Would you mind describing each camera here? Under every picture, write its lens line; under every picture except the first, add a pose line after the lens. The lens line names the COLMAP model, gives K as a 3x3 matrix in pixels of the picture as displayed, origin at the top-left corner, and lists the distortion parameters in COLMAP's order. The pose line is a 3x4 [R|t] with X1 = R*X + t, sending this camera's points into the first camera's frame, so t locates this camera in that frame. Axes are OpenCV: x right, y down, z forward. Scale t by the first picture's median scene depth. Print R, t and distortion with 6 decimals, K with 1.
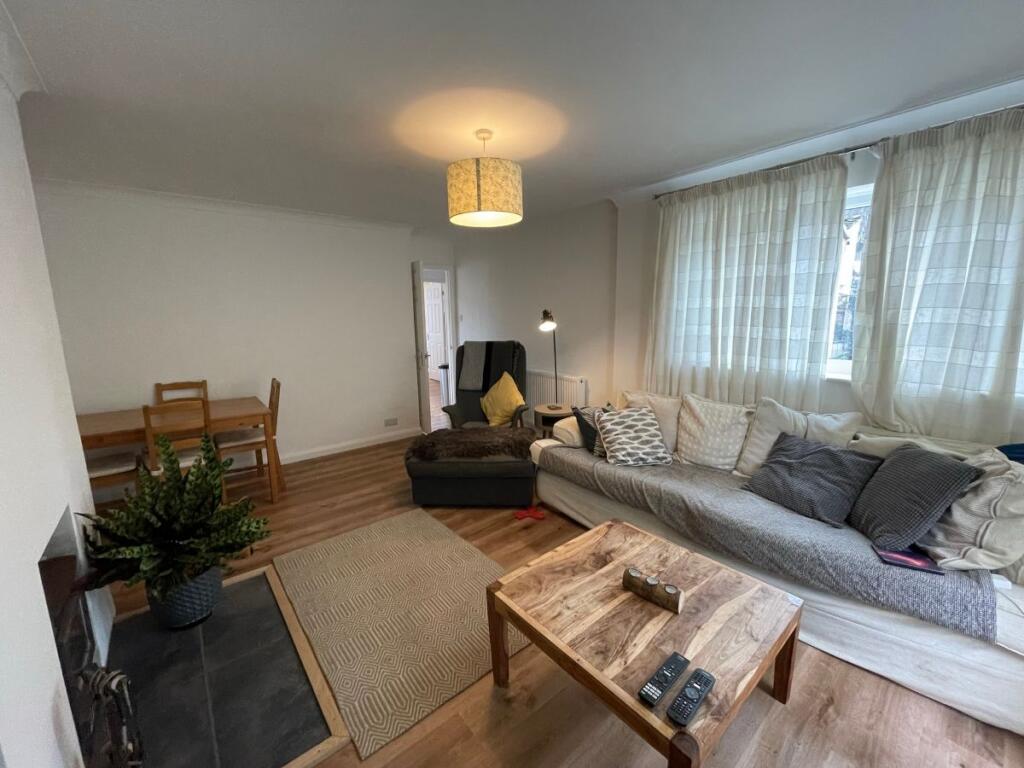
lens RADIAL K [[412.6, 0, 512.0], [0, 412.6, 384.0], [0, 0, 1]] dist [0.012171, 0.000000]
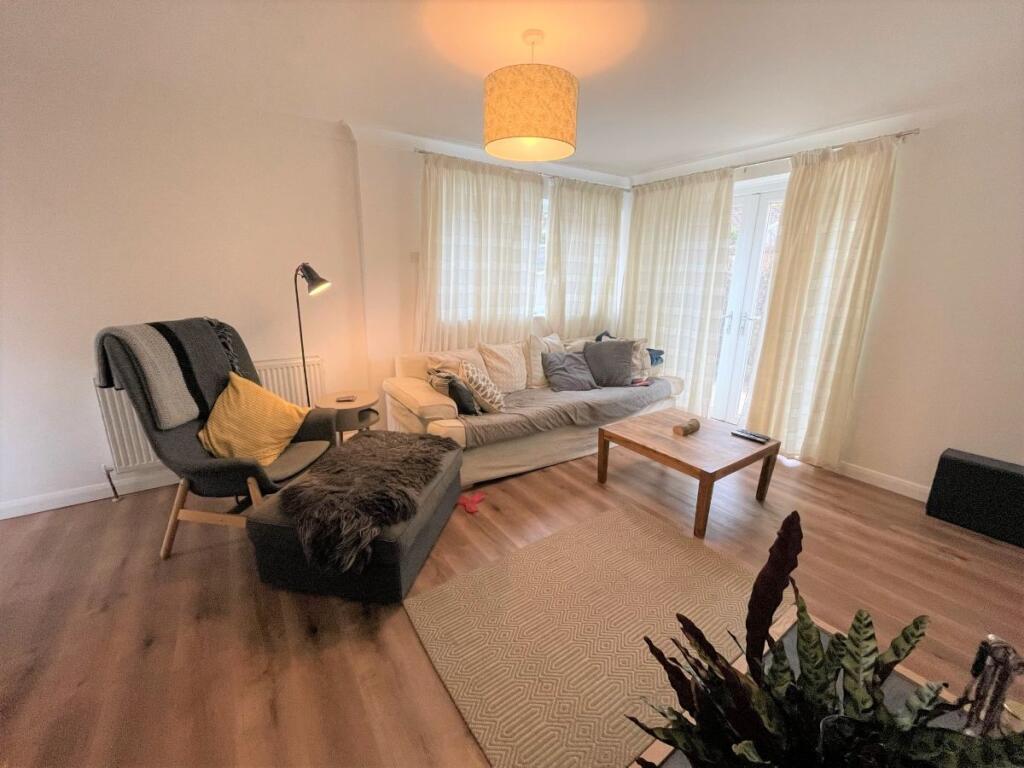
lens RADIAL K [[412.6, 0, 512.0], [0, 412.6, 384.0], [0, 0, 1]] dist [0.012171, 0.000000]
pose [[0.097630, -0.241035, 0.965593, -0.789557], [0.155805, 0.961967, 0.224377, -0.122552], [-0.982951, 0.128538, 0.131471, 0.815872]]
